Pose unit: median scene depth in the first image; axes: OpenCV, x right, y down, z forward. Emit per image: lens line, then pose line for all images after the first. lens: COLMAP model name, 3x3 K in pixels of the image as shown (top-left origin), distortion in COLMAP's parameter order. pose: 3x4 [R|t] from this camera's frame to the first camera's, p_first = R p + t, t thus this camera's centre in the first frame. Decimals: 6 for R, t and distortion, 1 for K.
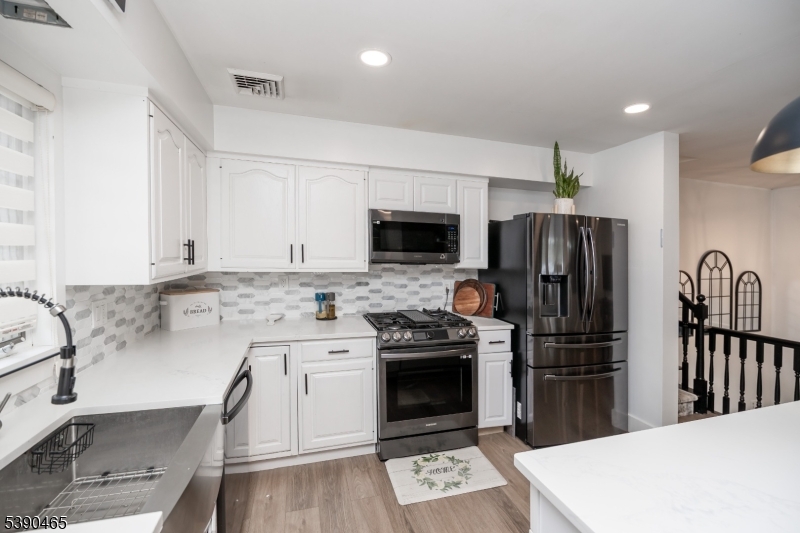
lens RADIAL K [[350.5, 0, 403.5], [0, 350.5, 259.8], [0, 0, 1]] dist [-0.022069, -0.000400]
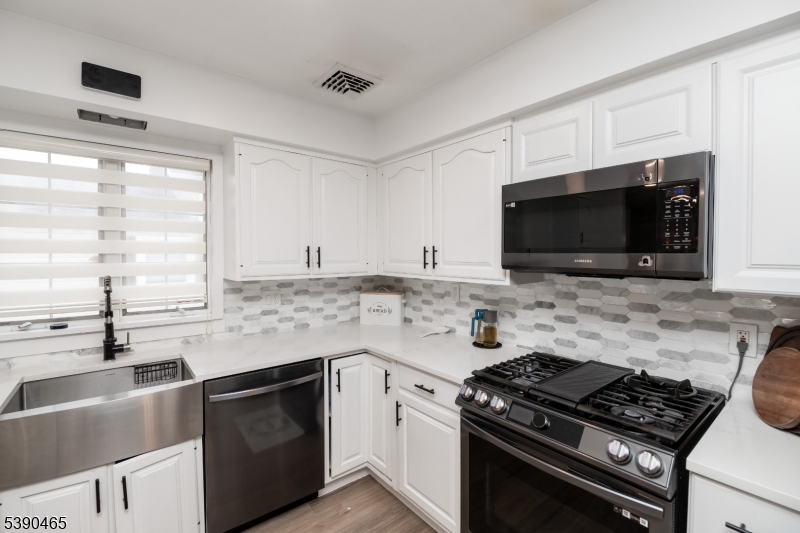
lens RADIAL K [[350.5, 0, 400.5], [0, 350.5, 268.3], [0, 0, 1]] dist [-0.022069, -0.000400]
pose [[0.380316, 0.020482, -0.924630, 0.398079], [-0.012160, 0.999779, 0.017145, -0.005074], [0.924777, 0.004723, 0.380481, 0.564290]]
